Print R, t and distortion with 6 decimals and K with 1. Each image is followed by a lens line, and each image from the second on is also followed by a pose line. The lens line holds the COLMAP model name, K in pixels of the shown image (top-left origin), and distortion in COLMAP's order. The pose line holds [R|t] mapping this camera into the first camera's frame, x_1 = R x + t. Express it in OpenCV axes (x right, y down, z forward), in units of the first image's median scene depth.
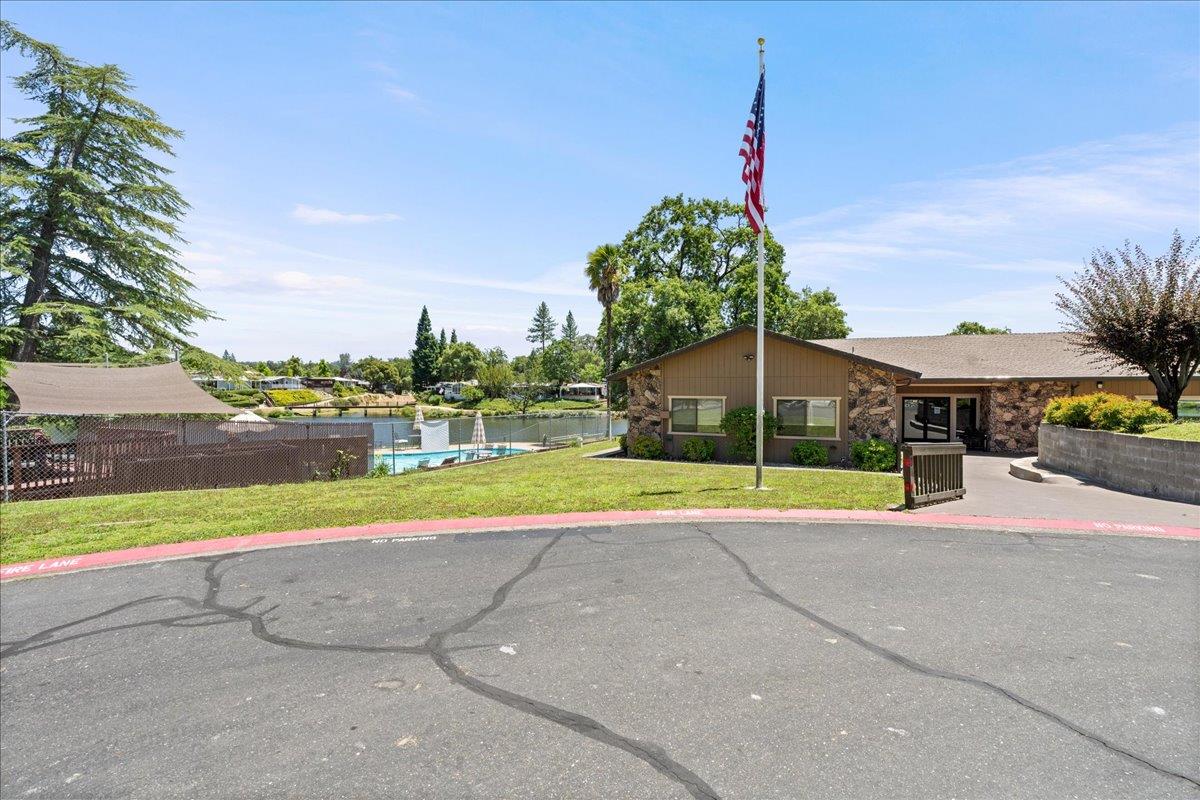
lens RADIAL K [[526.8, 0, 600.2], [0, 526.8, 383.8], [0, 0, 1]] dist [-0.002800, -0.000134]
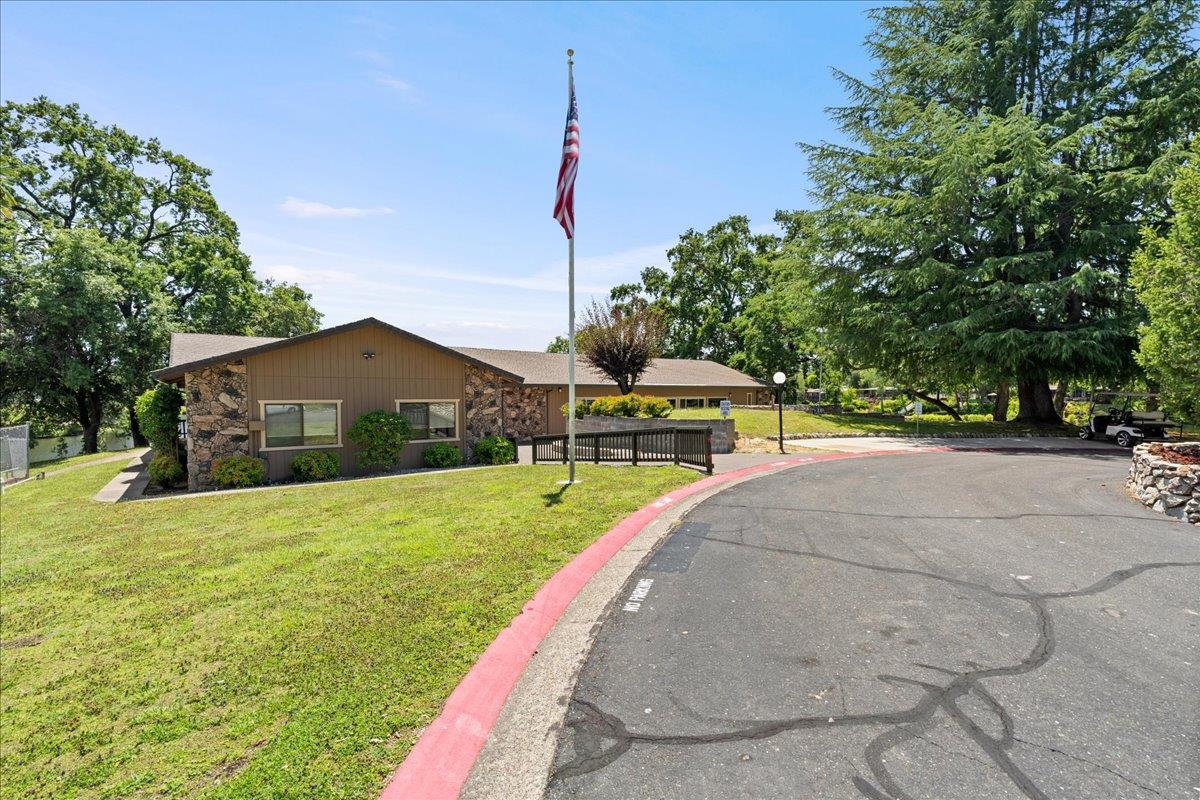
lens RADIAL K [[534.6, 0, 599.6], [0, 534.6, 405.3], [0, 0, 1]] dist [-0.003626, 0.000080]
pose [[0.492633, -0.018936, 0.870031, -0.304298], [-0.005017, 0.999685, 0.024599, 0.008890], [-0.870223, -0.016483, 0.492382, 0.211692]]
